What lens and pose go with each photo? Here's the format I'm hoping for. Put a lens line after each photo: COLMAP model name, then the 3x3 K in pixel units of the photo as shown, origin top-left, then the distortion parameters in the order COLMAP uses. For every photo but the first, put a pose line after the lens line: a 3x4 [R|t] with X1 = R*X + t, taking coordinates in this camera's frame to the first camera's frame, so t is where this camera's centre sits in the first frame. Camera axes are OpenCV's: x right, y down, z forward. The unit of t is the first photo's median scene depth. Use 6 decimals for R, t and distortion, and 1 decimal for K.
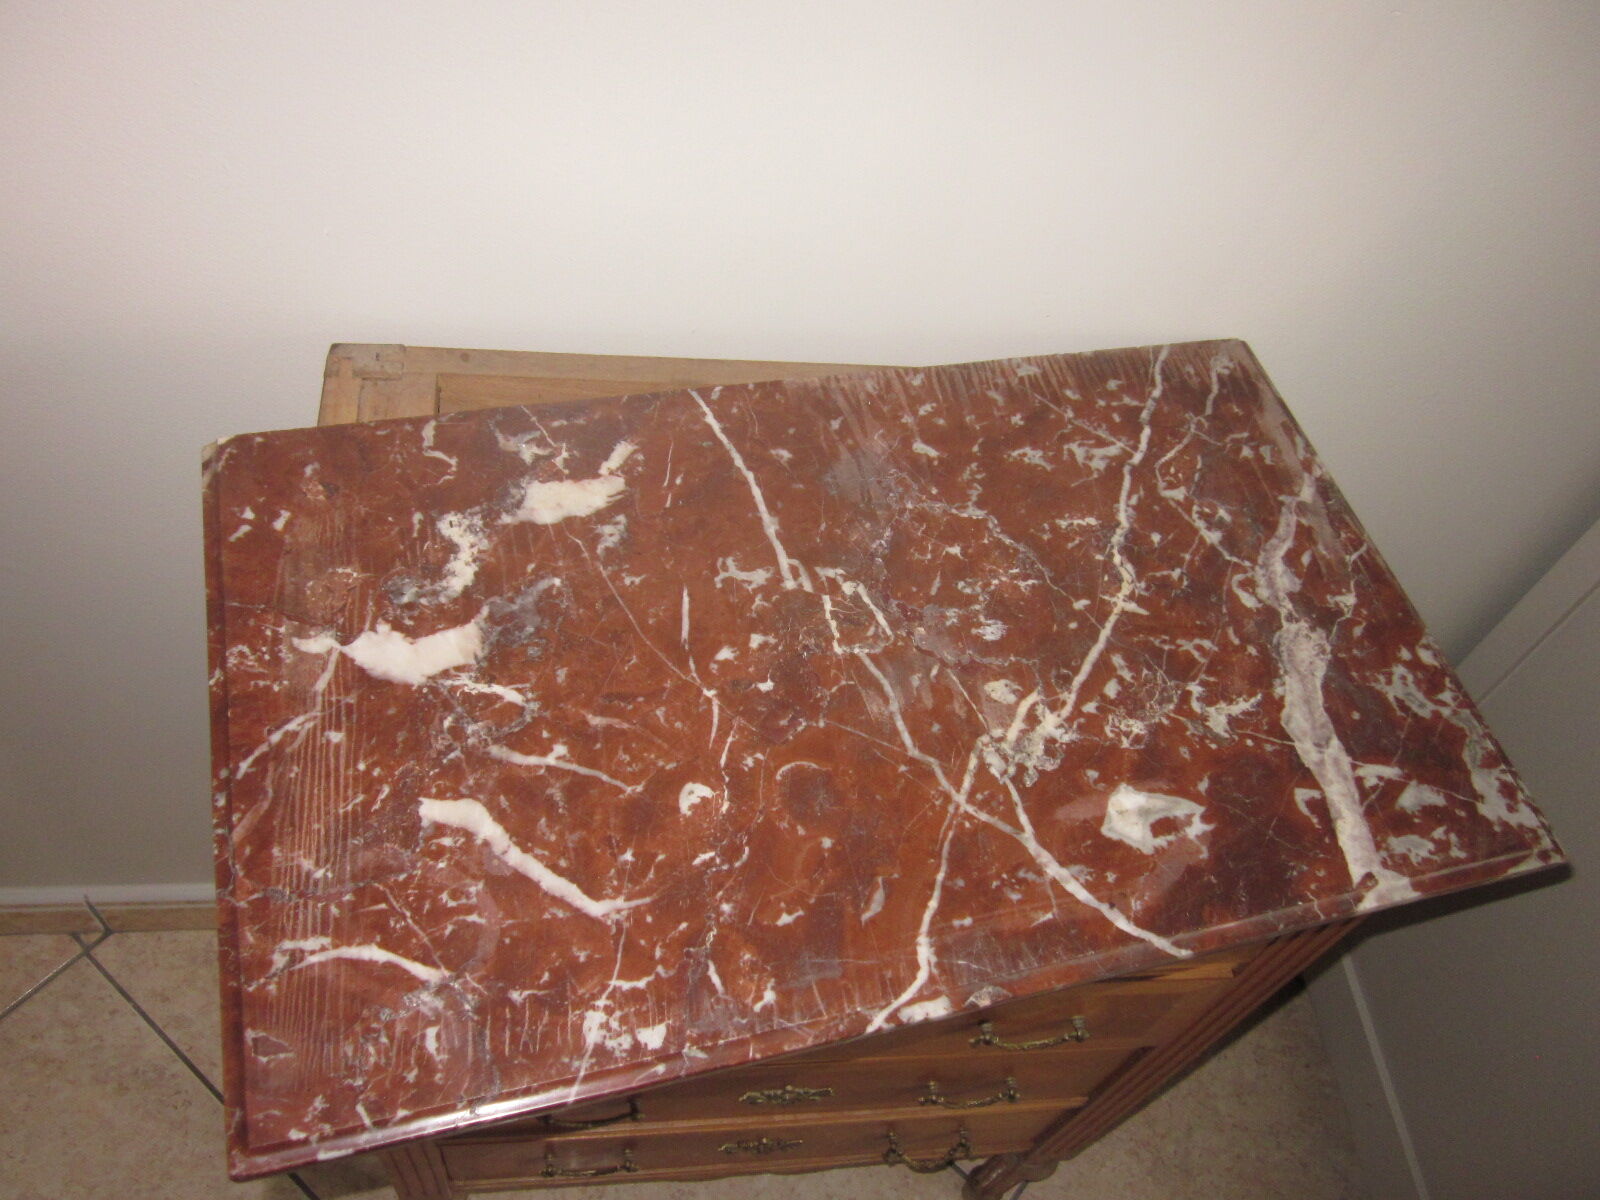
lens RADIAL K [[1336.6, 0, 800.0], [0, 1336.6, 600.0], [0, 0, 1]] dist [-0.037900, 0.010454]
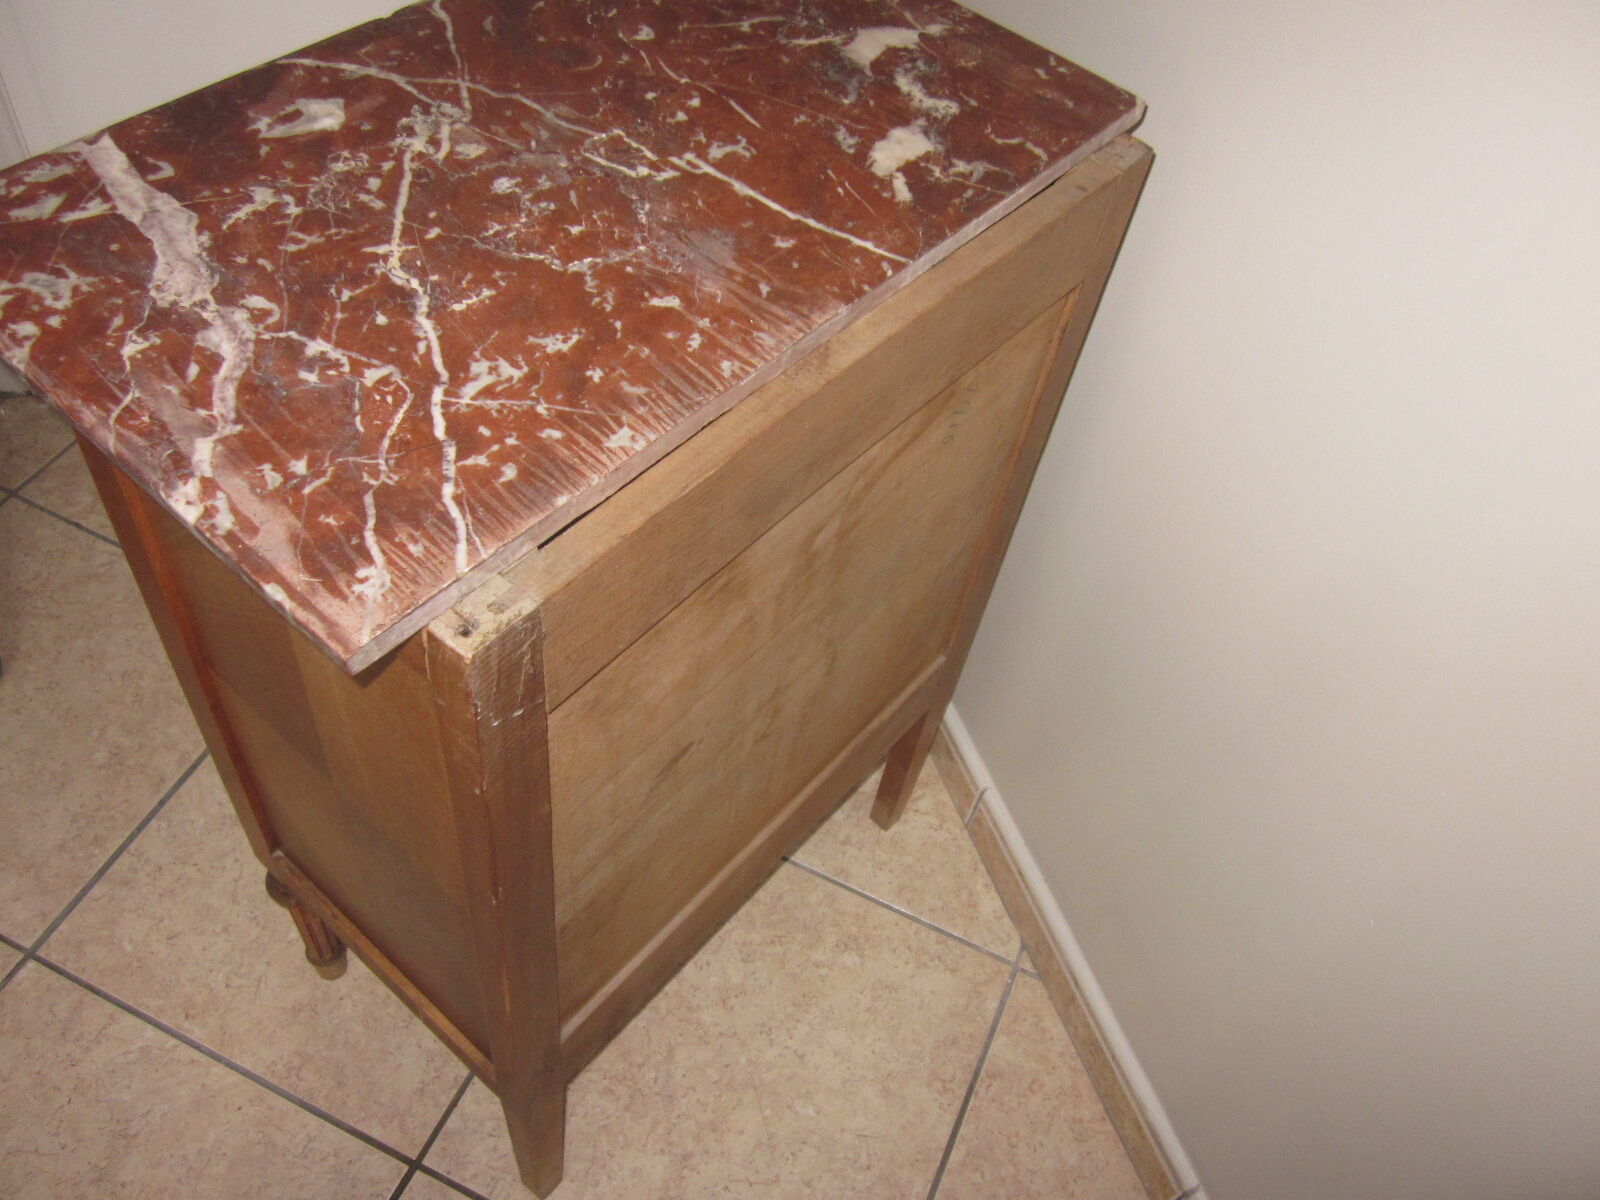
lens RADIAL K [[1336.6, 0, 800.0], [0, 1336.6, 600.0], [0, 0, 1]] dist [-0.037900, 0.010454]
pose [[-0.794162, 0.289608, -0.534260, 0.613571], [-0.591535, -0.166932, 0.788809, -0.994953], [0.139260, 0.942476, 0.303884, 1.032628]]
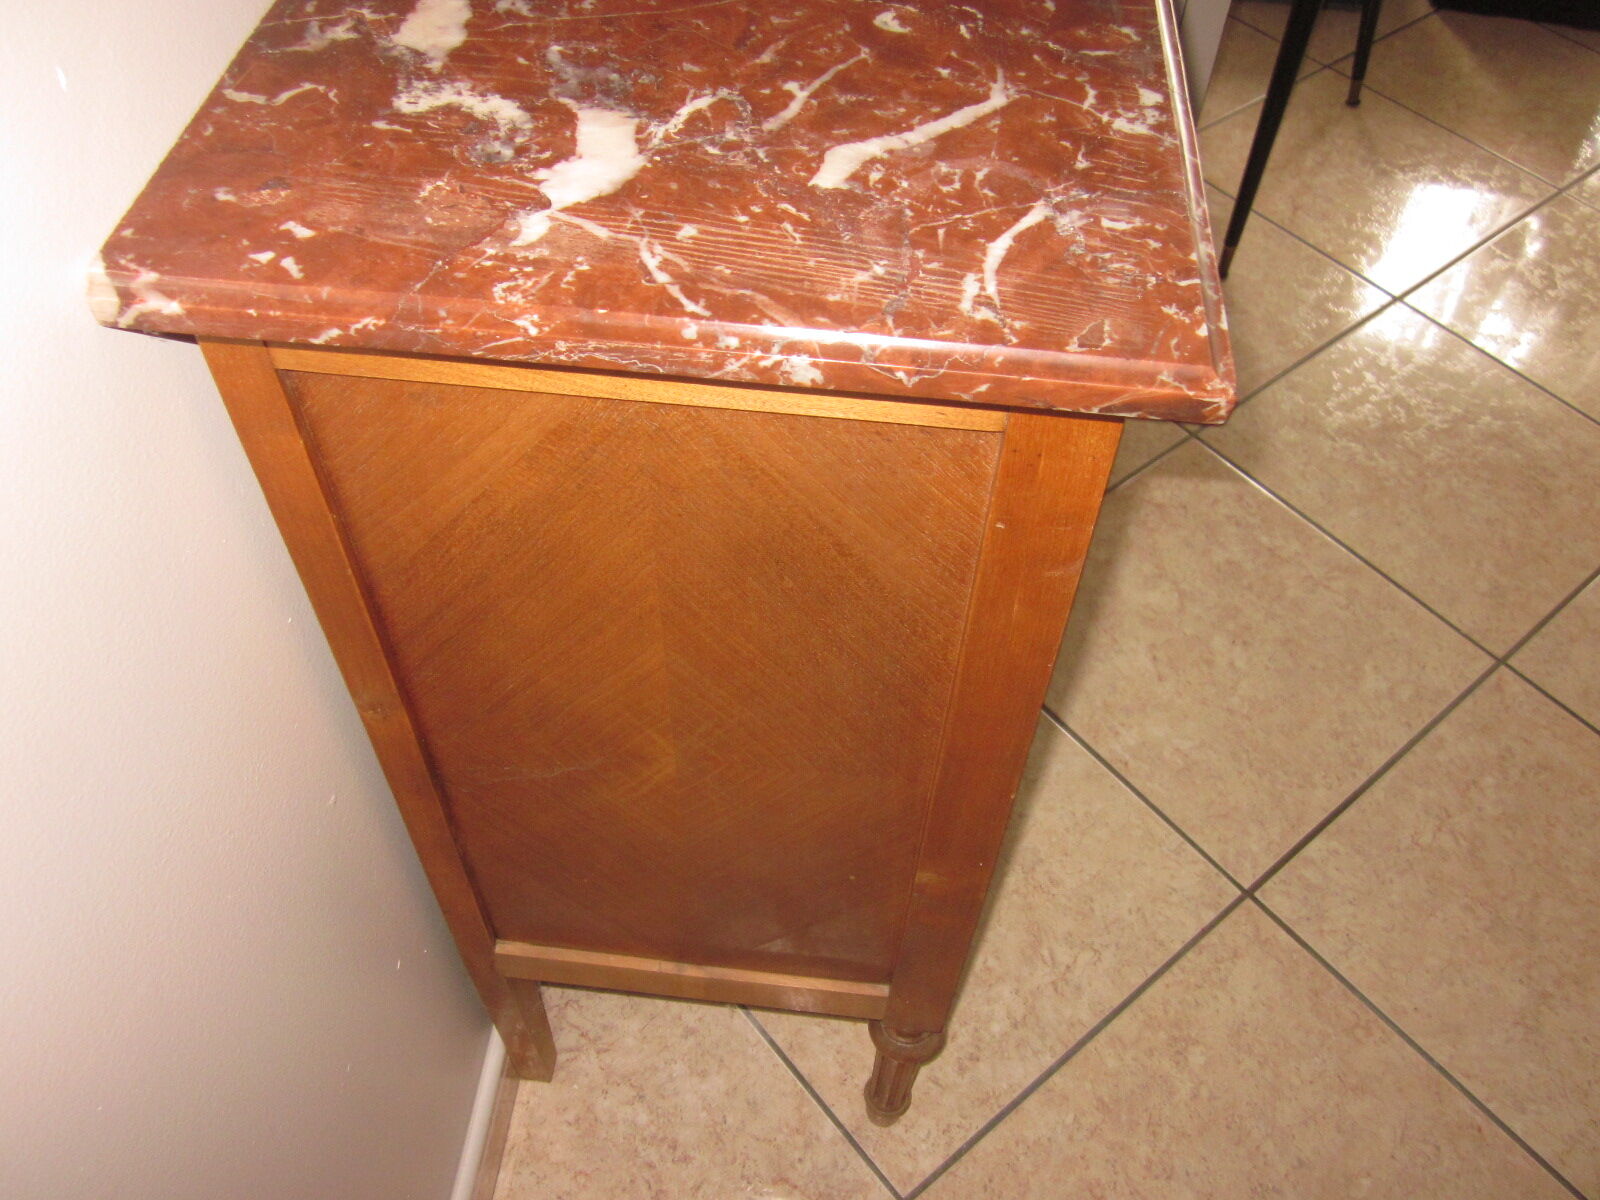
lens RADIAL K [[1336.6, 0, 800.0], [0, 1336.6, 600.0], [0, 0, 1]] dist [-0.037900, 0.010454]
pose [[0.360165, -0.801152, 0.477950, -0.750047], [0.766719, 0.546069, 0.337566, 0.009914], [-0.531436, 0.244874, 0.810933, 0.360614]]
